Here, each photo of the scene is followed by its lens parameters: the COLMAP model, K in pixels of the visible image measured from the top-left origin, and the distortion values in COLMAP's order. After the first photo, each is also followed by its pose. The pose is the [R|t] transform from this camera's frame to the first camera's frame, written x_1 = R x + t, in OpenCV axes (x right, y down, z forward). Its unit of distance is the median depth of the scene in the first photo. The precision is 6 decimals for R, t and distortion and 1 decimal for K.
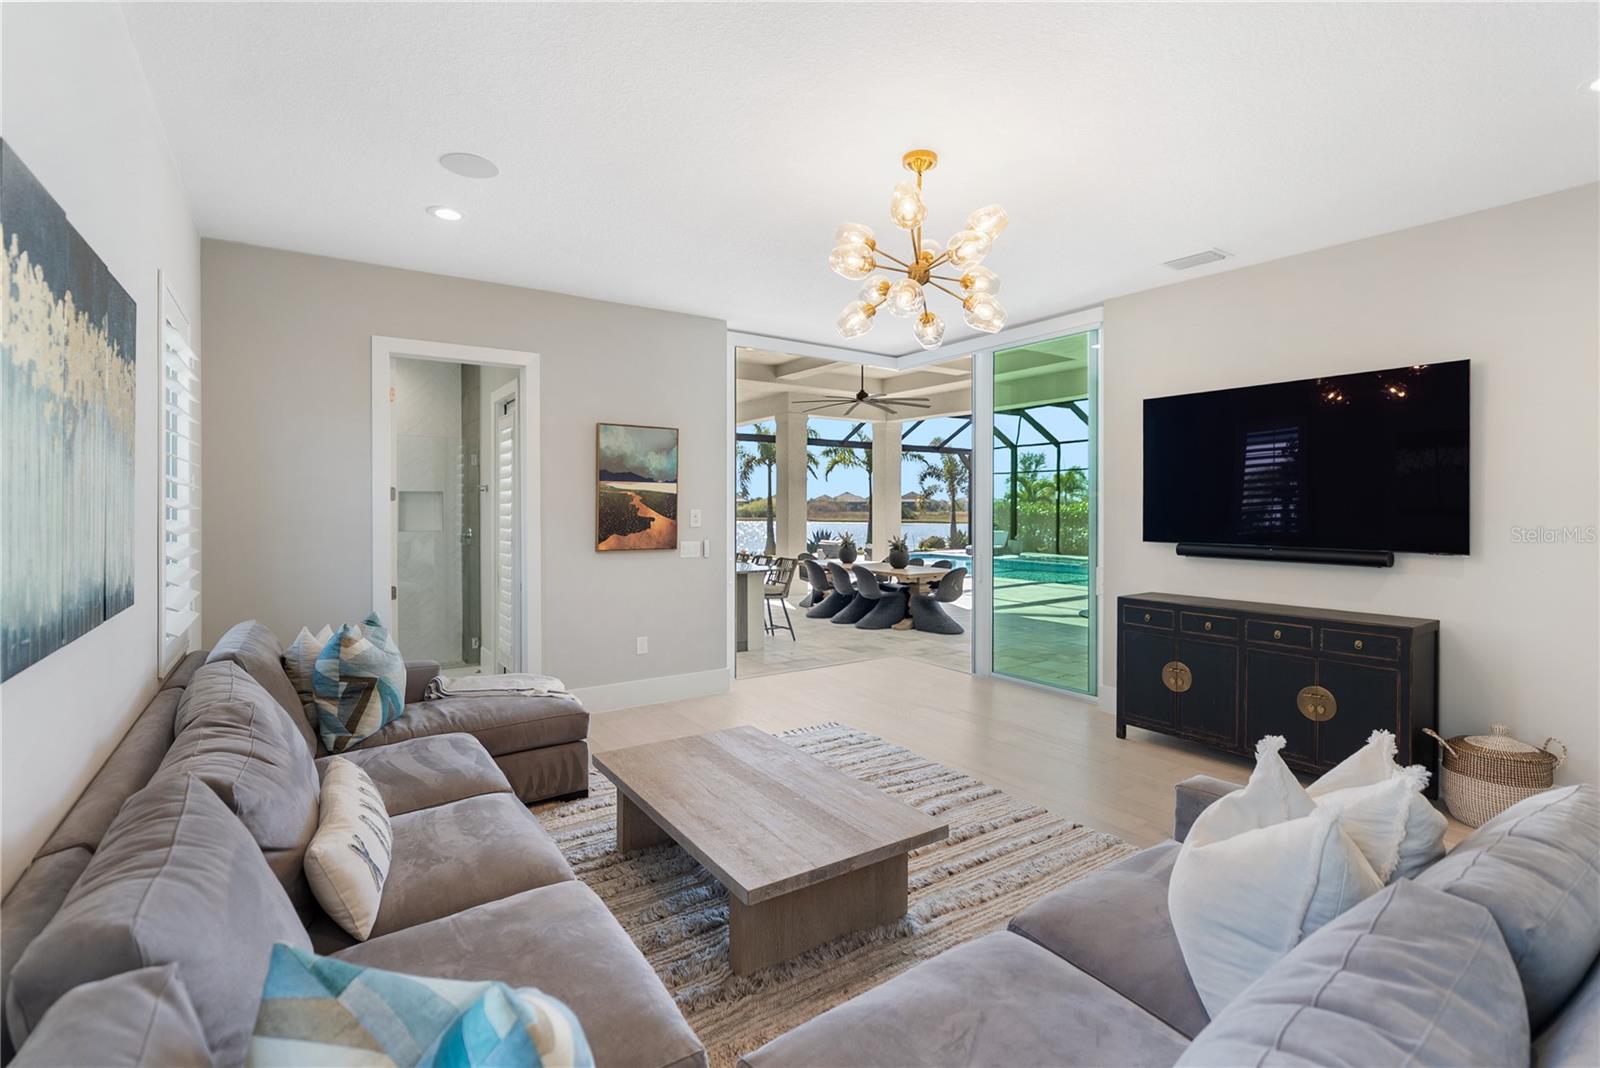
lens RADIAL K [[734.2, 0, 804.0], [0, 734.2, 509.5], [0, 0, 1]] dist [-0.001197, -0.000112]
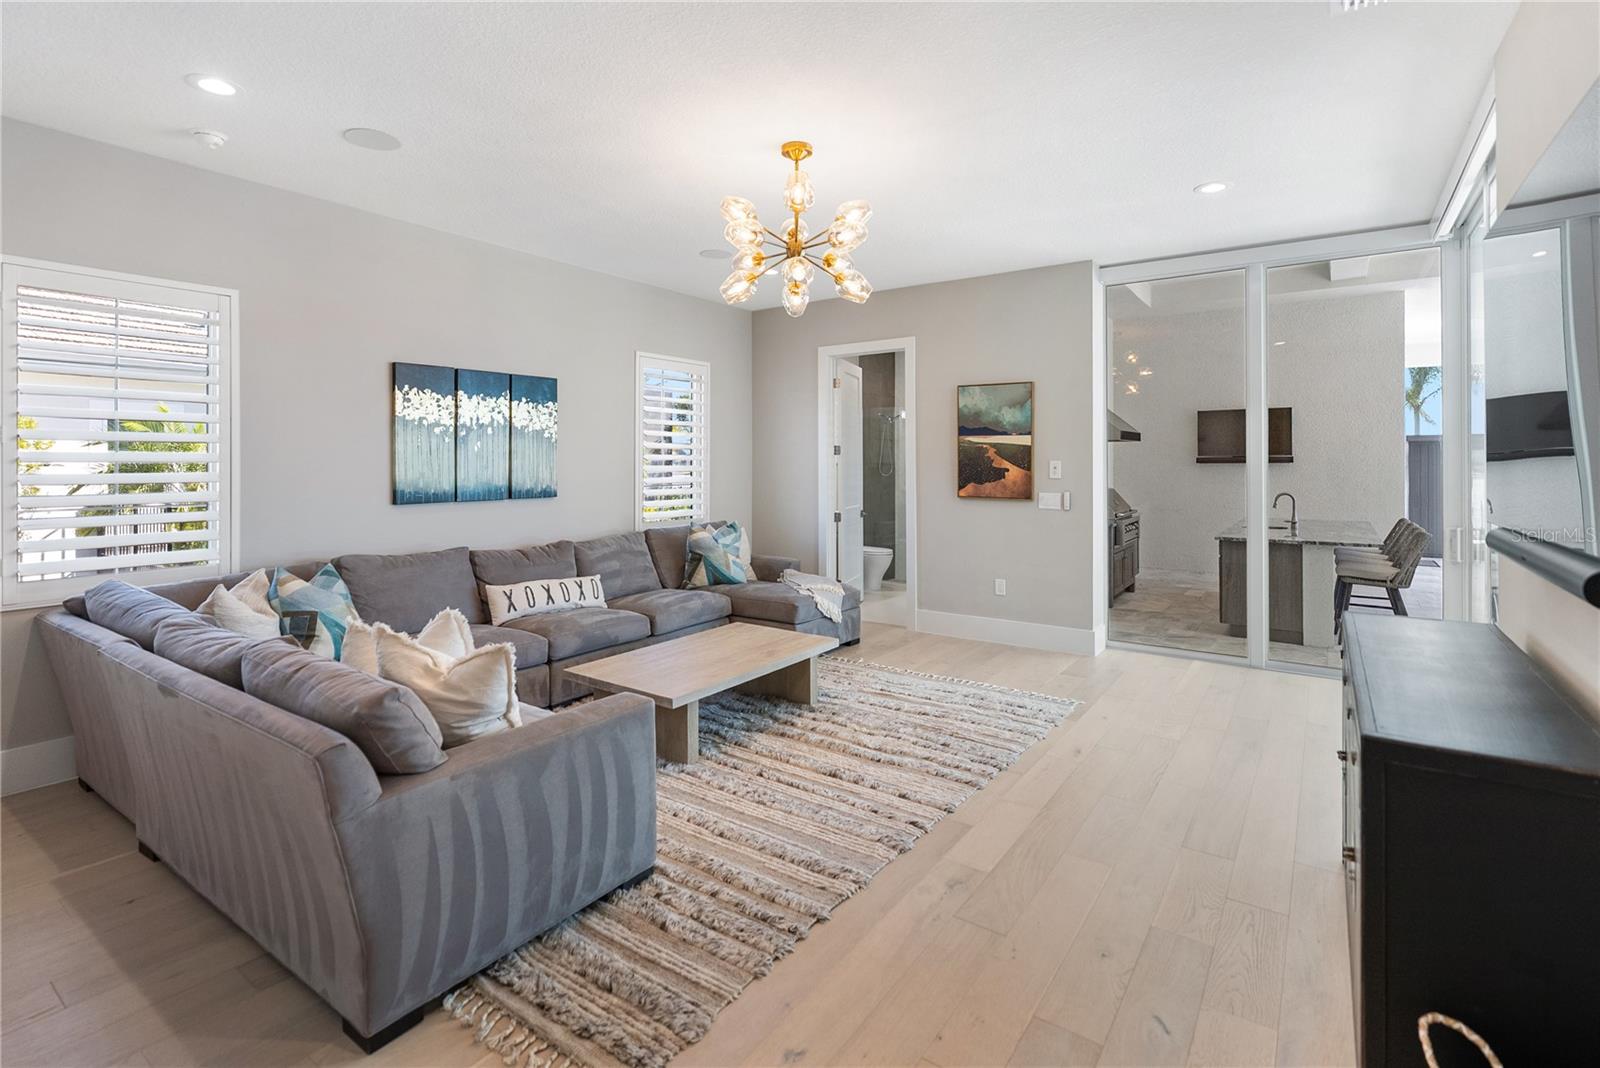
lens RADIAL K [[742.1, 0, 804.7], [0, 742.1, 463.6], [0, 0, 1]] dist [-0.000921, -0.000056]
pose [[0.355266, 0.001569, -0.934764, 0.697524], [-0.005651, 0.999984, -0.000469, 0.006160], [0.934748, 0.005448, 0.355269, 0.348277]]
